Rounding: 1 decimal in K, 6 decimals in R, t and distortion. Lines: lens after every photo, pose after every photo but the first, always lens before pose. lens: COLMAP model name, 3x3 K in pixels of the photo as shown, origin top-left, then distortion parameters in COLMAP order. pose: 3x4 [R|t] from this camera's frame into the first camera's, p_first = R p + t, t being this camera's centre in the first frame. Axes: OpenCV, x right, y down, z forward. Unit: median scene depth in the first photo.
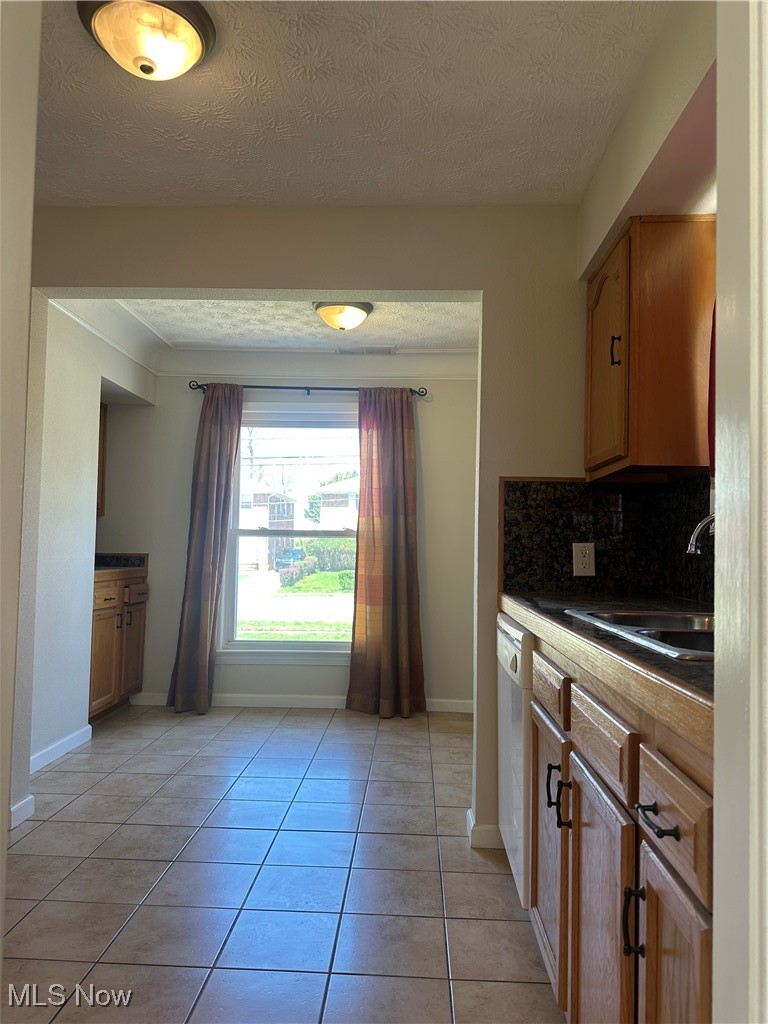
lens RADIAL K [[720.2, 0, 383.9], [0, 720.2, 512.7], [0, 0, 1]] dist [0.040113, -0.028573]
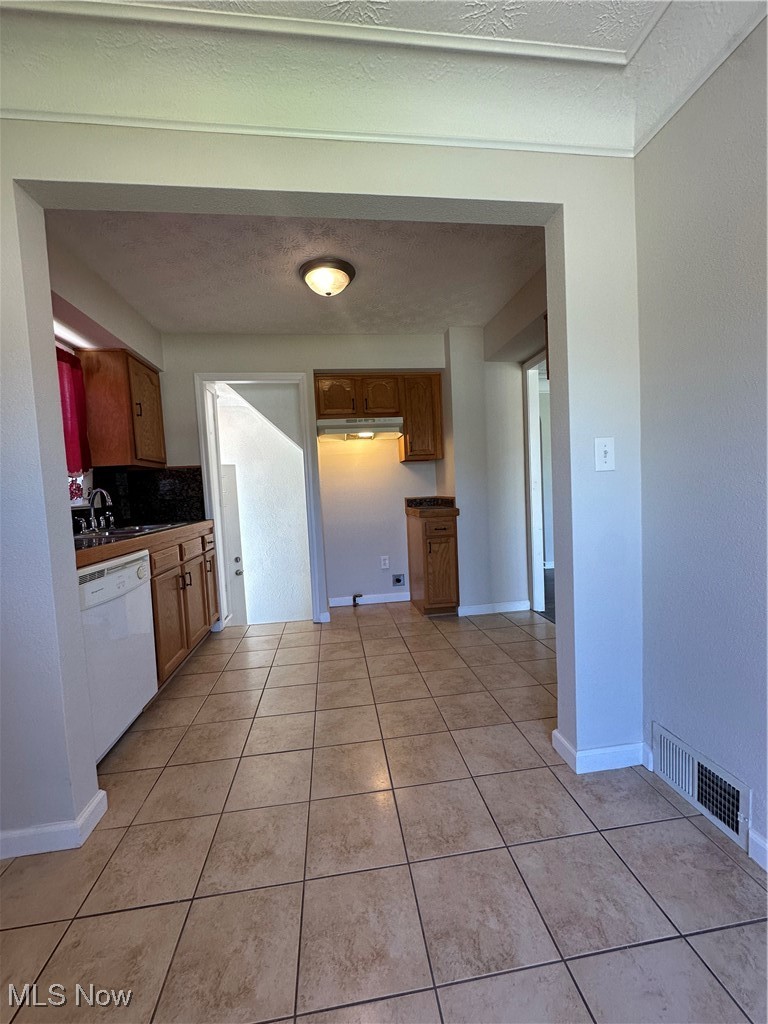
lens RADIAL K [[406.5, 0, 383.2], [0, 406.5, 513.2], [0, 0, 1]] dist [-0.003994, 0.000857]
pose [[-0.985409, 0.034272, -0.166719, -0.165928], [0.033917, 0.999412, 0.004976, 0.067496], [0.166792, -0.000751, -0.985992, 1.554512]]
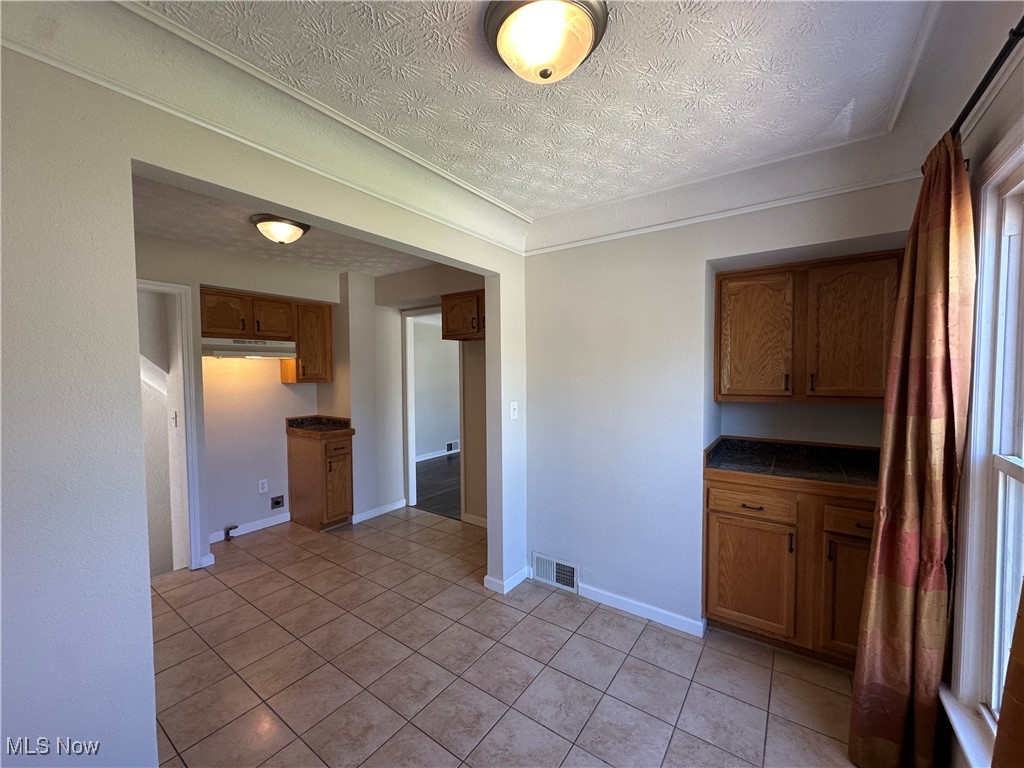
lens RADIAL K [[406.5, 0, 511.7], [0, 406.5, 386.7], [0, 0, 1]] dist [-0.003994, 0.000857]
pose [[-0.548946, 0.015221, -0.835719, 0.278537], [0.037265, 0.999286, -0.006278, -0.049435], [0.835027, -0.034590, -0.549121, 1.611089]]
